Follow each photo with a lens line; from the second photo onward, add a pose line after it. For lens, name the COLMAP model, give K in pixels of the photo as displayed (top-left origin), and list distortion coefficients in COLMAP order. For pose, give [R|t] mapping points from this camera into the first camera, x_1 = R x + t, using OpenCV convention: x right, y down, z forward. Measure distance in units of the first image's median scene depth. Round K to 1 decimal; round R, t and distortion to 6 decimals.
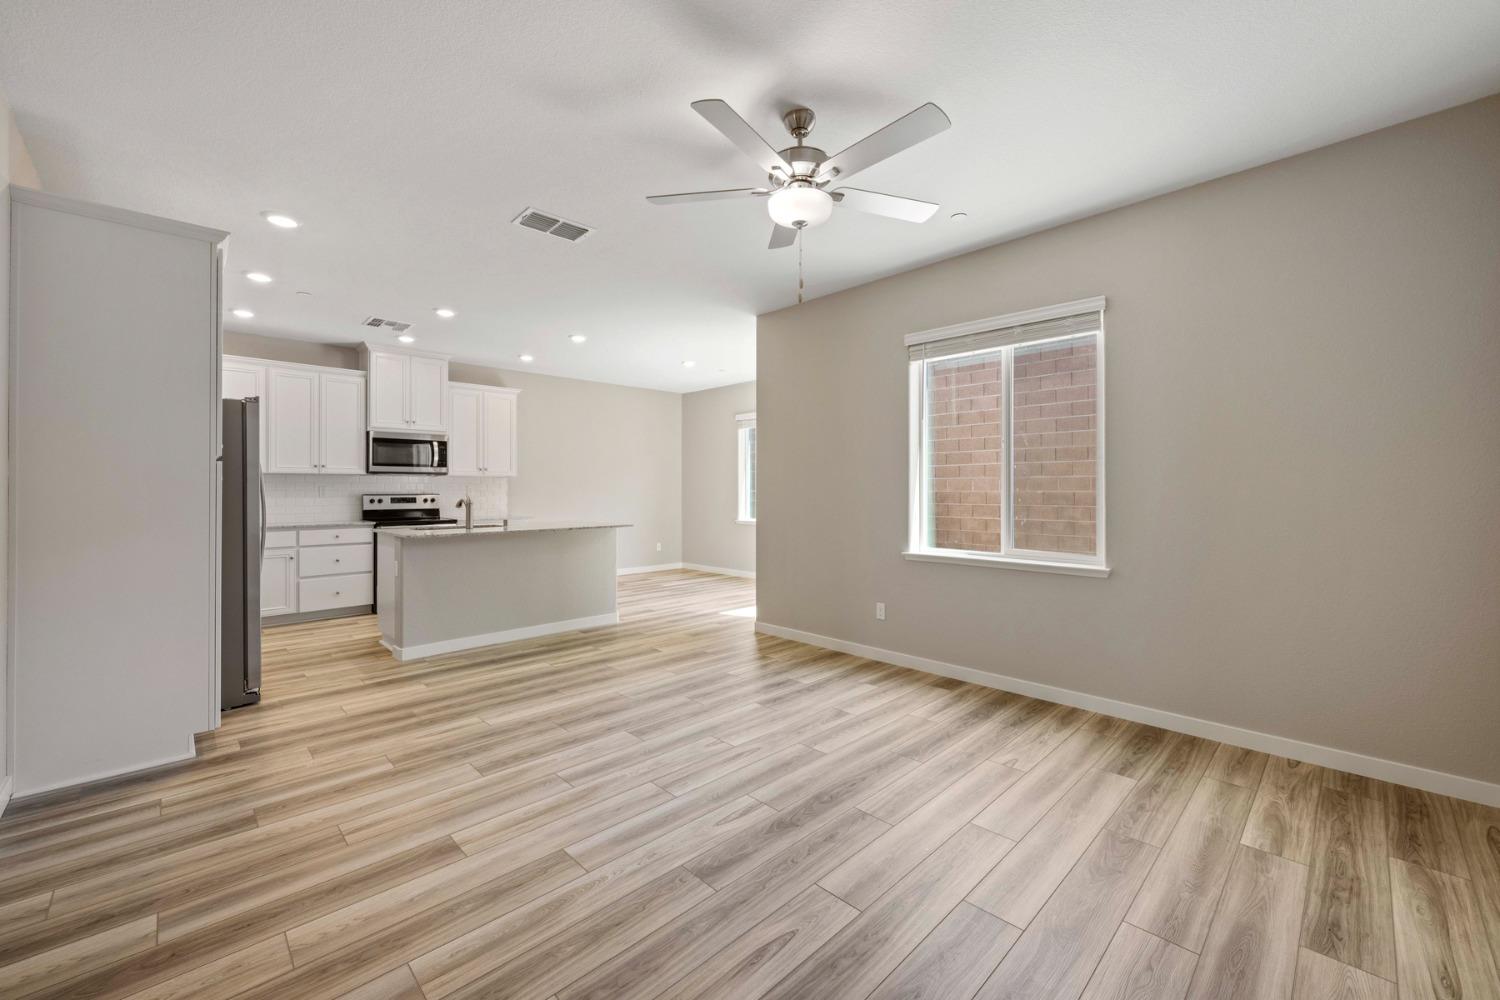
lens RADIAL K [[593.8, 0, 755.4], [0, 593.8, 489.6], [0, 0, 1]] dist [-0.002574, 0.000419]
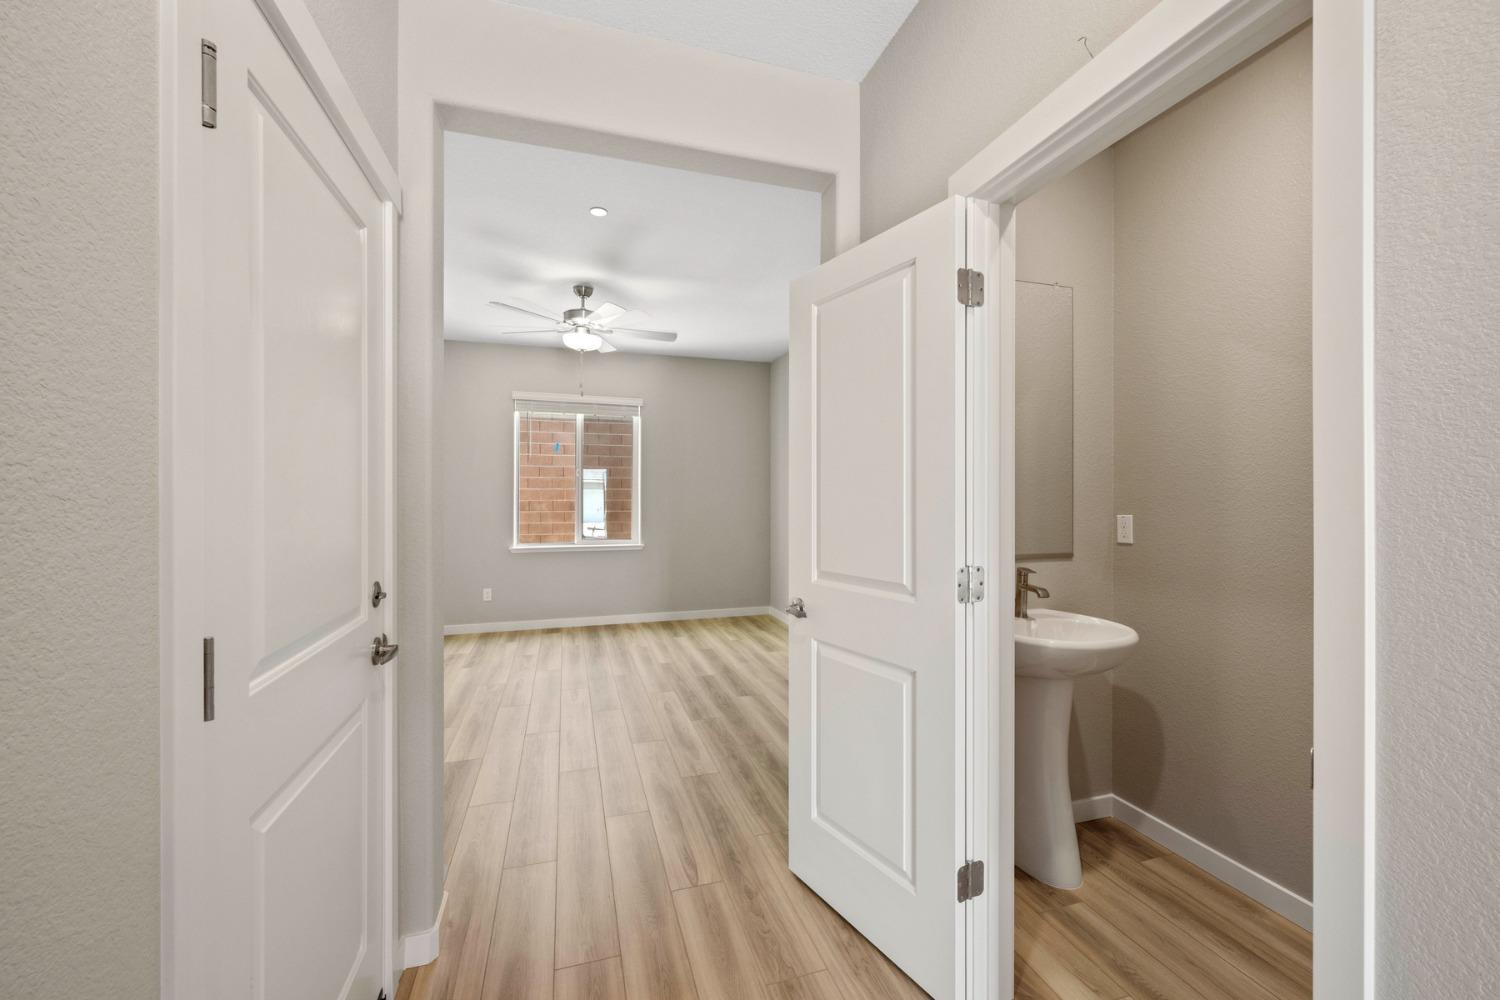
lens RADIAL K [[593.8, 0, 753.4], [0, 593.8, 494.0], [0, 0, 1]] dist [-0.002574, 0.000419]
pose [[0.454623, 0.001796, 0.890682, -0.800513], [-0.000005, 0.999998, -0.002014, -0.019004], [-0.890684, 0.000911, 0.454622, -0.145207]]
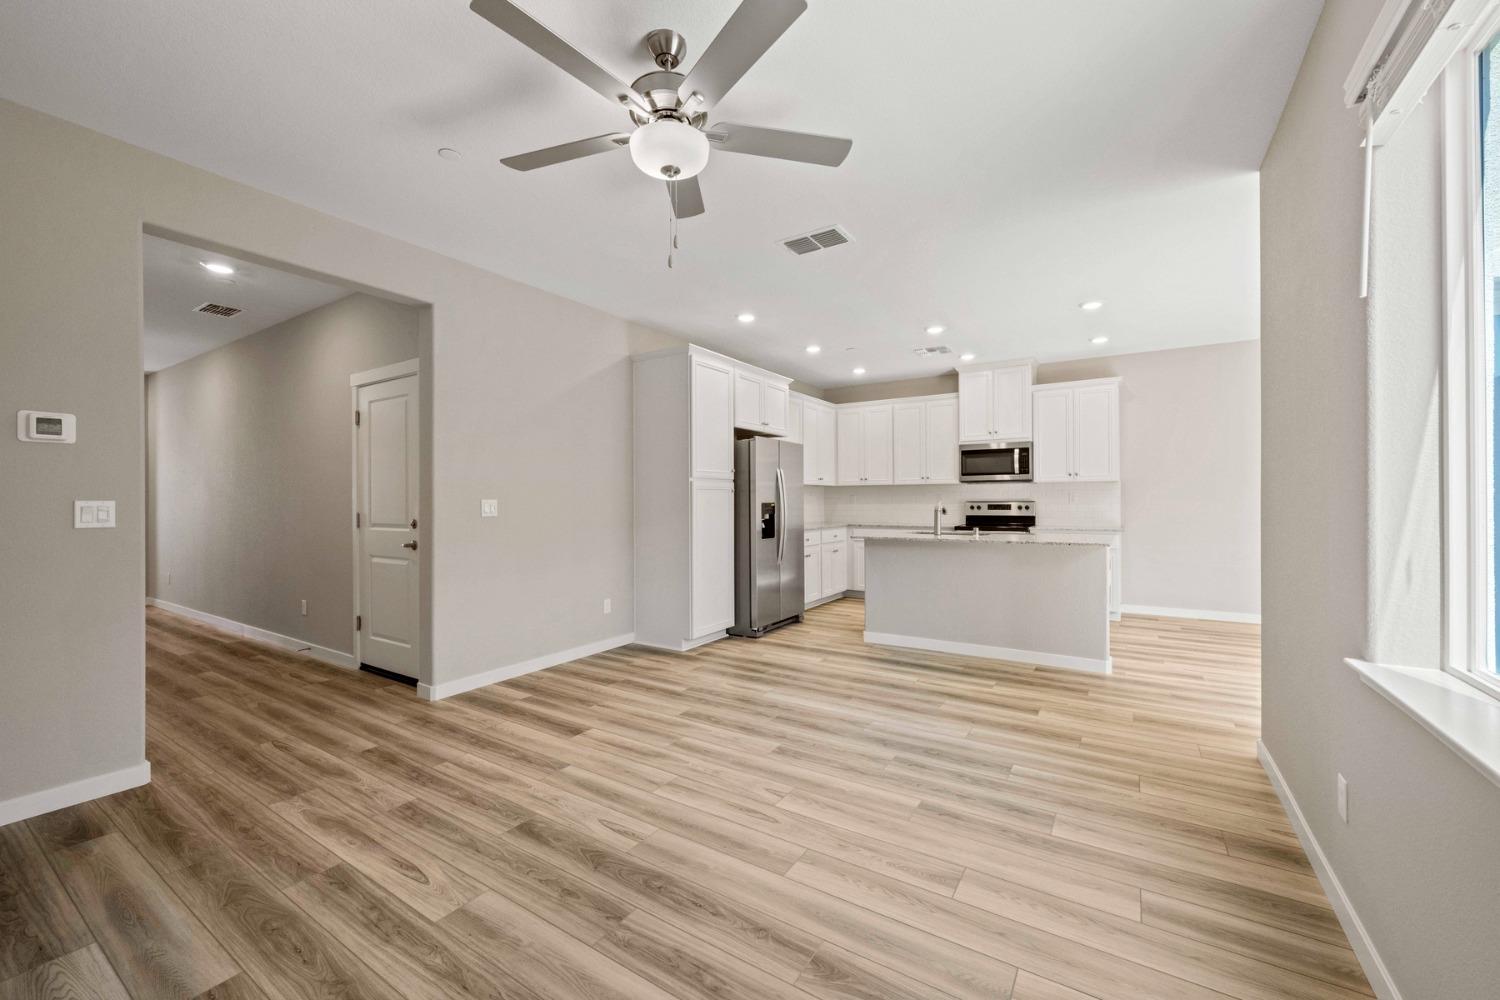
lens RADIAL K [[593.8, 0, 757.2], [0, 593.8, 500.7], [0, 0, 1]] dist [-0.002574, 0.000419]
pose [[0.221854, 0.000736, -0.975080, 0.587967], [0.004469, 0.999988, 0.001771, 0.004581], [0.975070, -0.004750, 0.221848, 0.610023]]
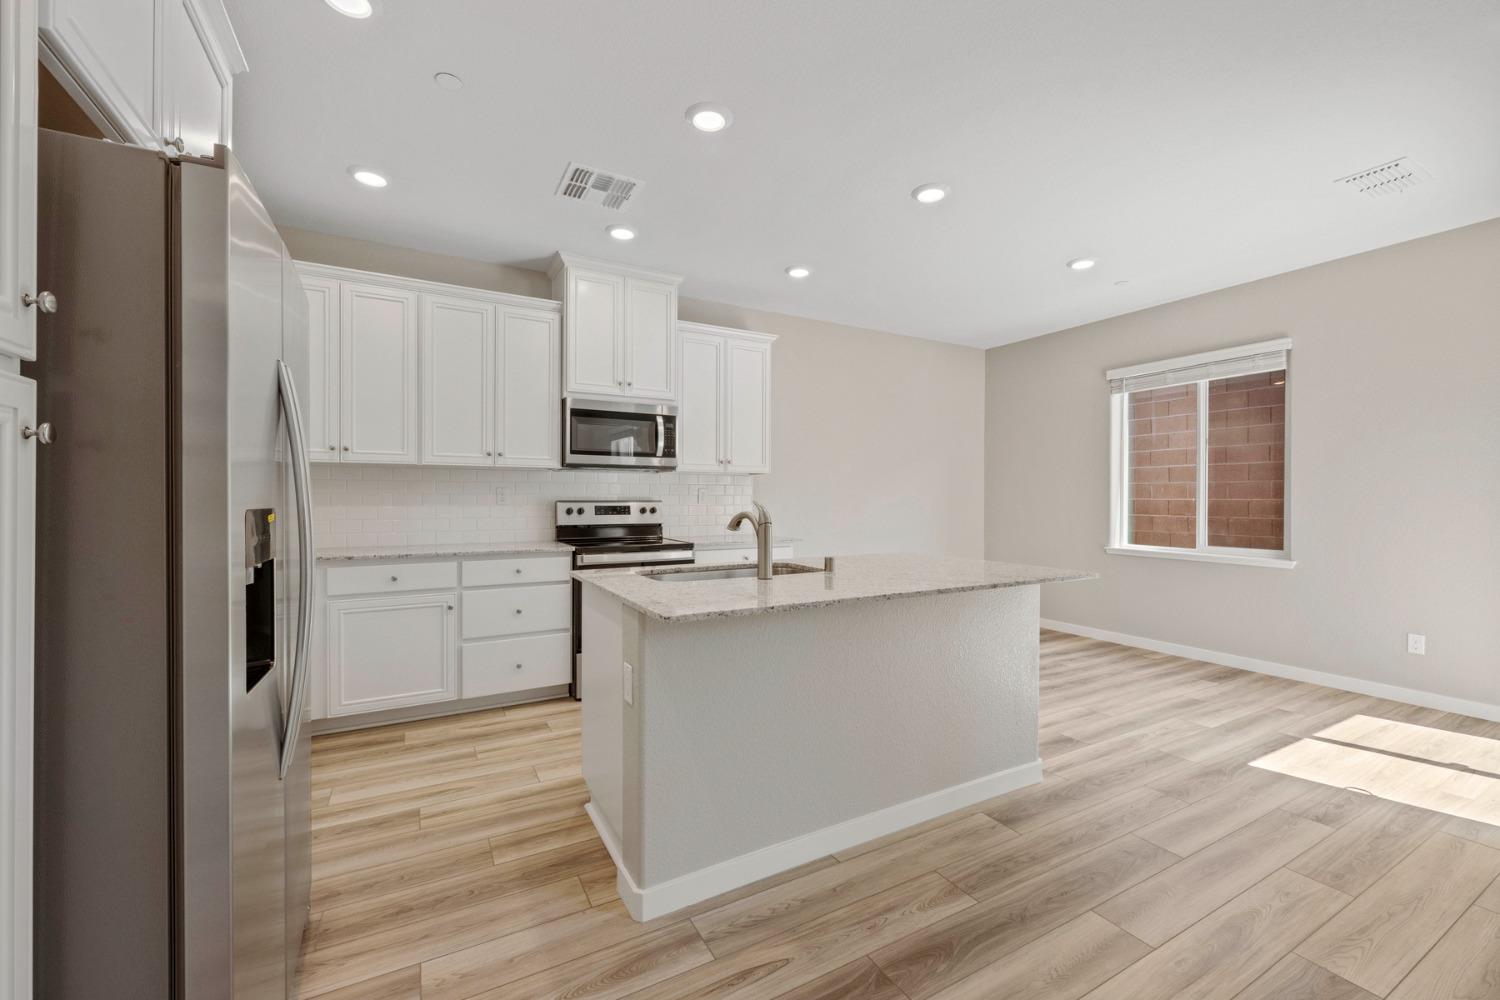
lens RADIAL K [[606.2, 0, 751.5], [0, 606.2, 498.2], [0, 0, 1]] dist [0.003262, -0.000629]
pose [[0.963217, 0.003800, -0.268699, -0.481430], [-0.003331, 0.999992, 0.002200, 0.005432], [0.268705, -0.001224, 0.963222, 0.724577]]
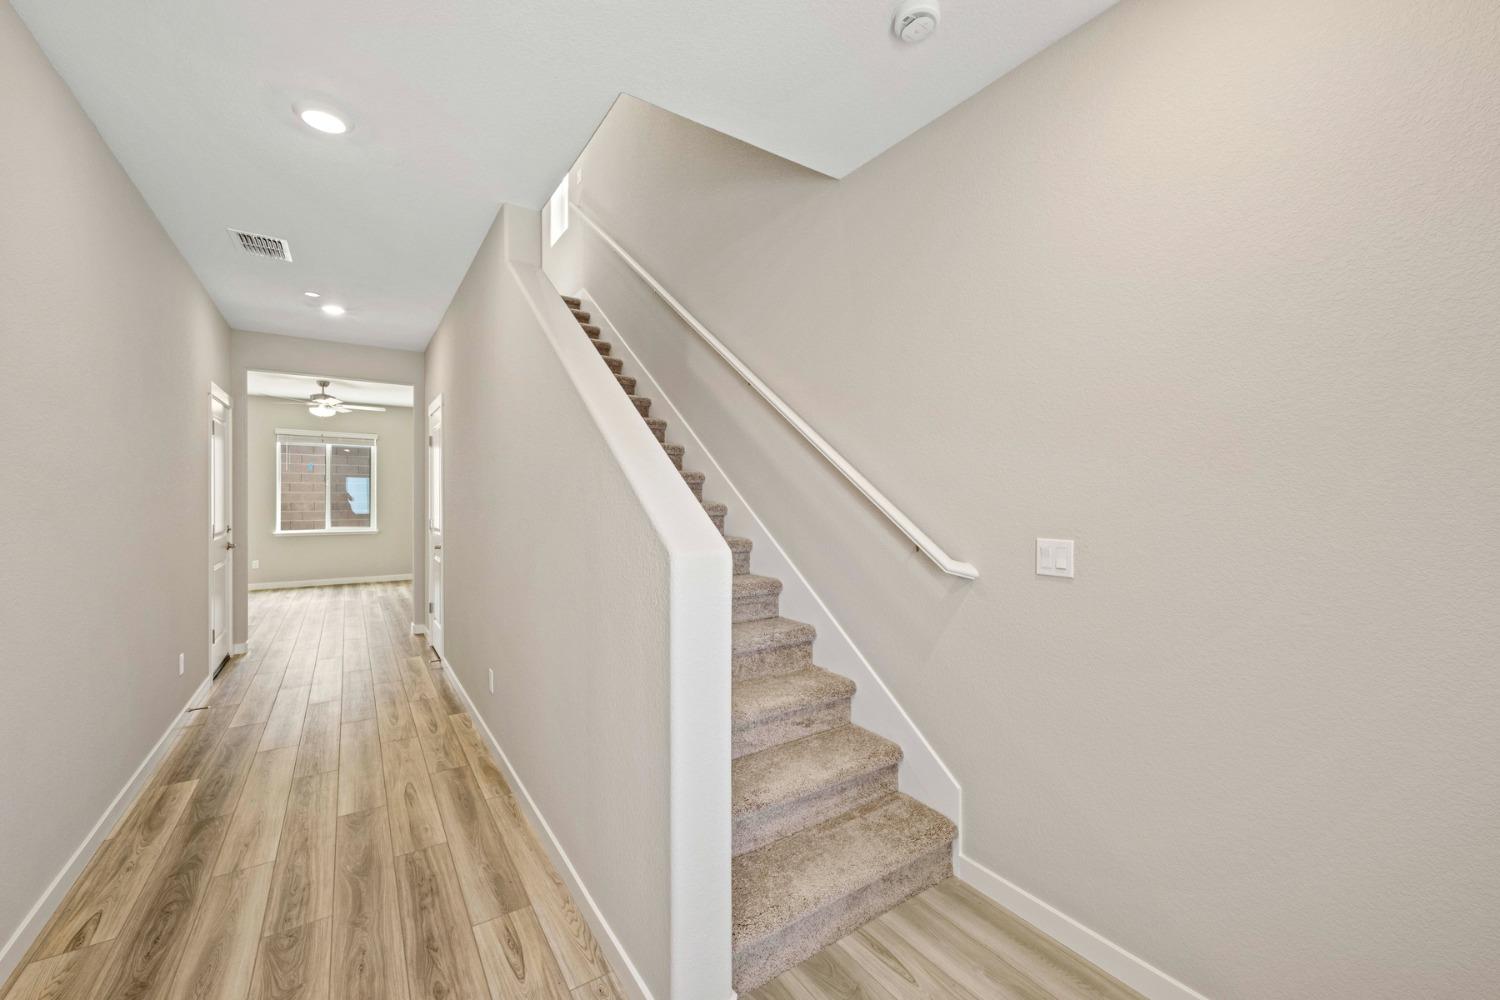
lens RADIAL K [[593.8, 0, 758.4], [0, 593.8, 502.1], [0, 0, 1]] dist [-0.002574, 0.000419]
pose [[0.170188, -0.006235, 0.985392, -1.664882], [-0.002905, 0.999972, 0.006829, -0.023838], [-0.985407, -0.004025, 0.170165, -1.130817]]
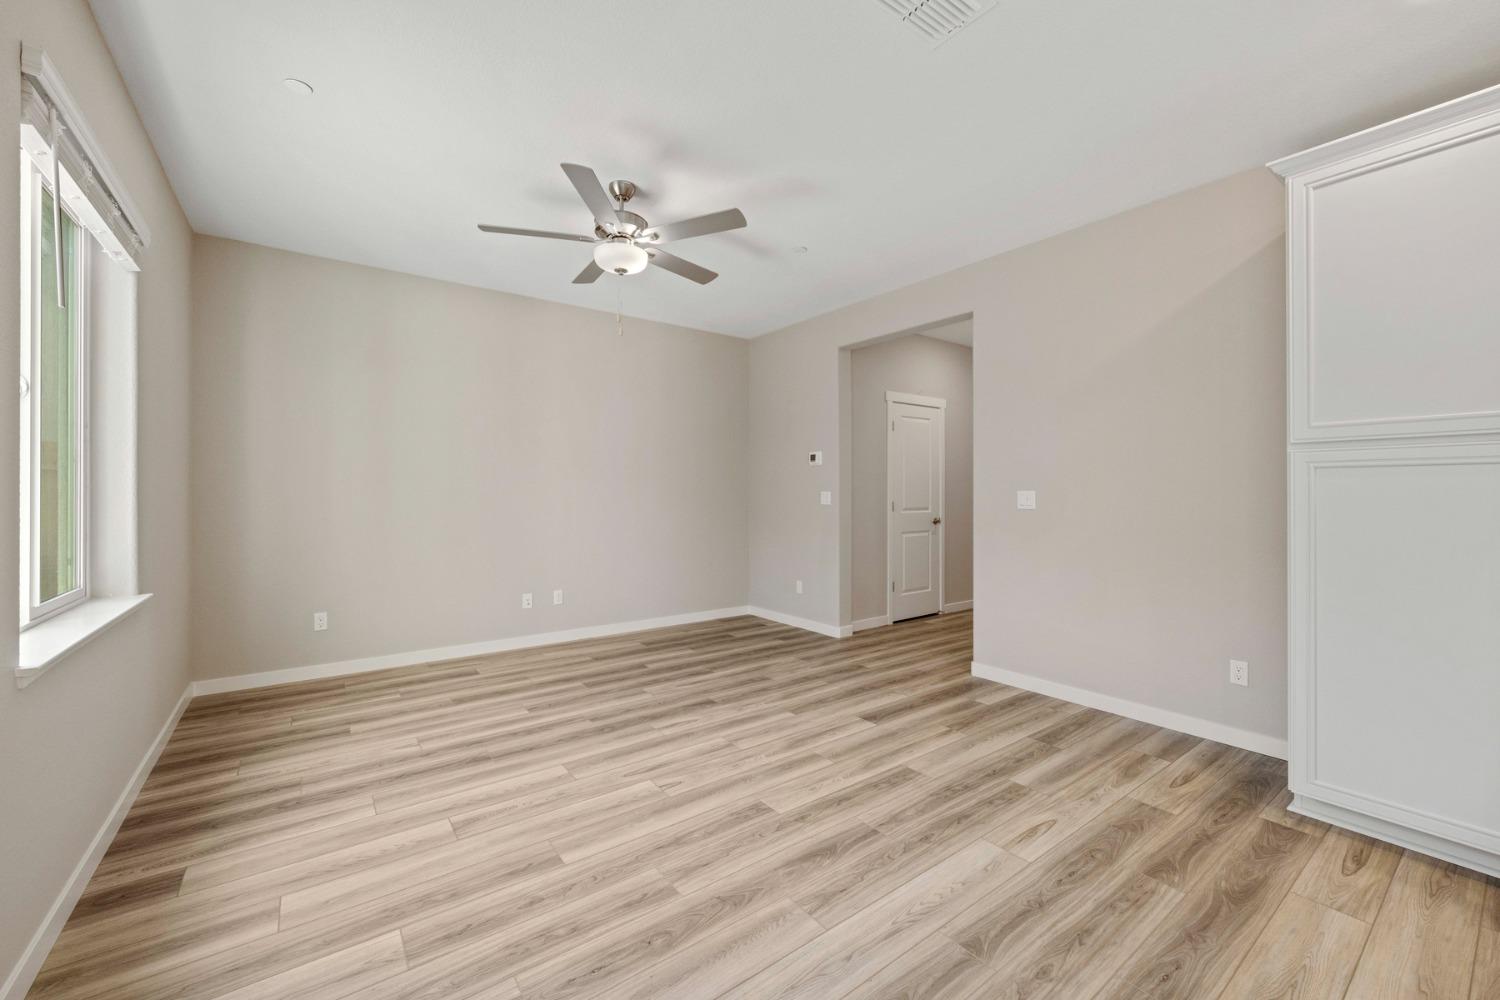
lens RADIAL K [[593.8, 0, 748.5], [0, 593.8, 494.0], [0, 0, 1]] dist [-0.002574, 0.000419]
pose [[-0.989519, 0.000630, 0.144404, -0.235489], [0.000799, 0.999999, 0.001108, 0.006249], [-0.144403, 0.001211, -0.989518, 1.417822]]
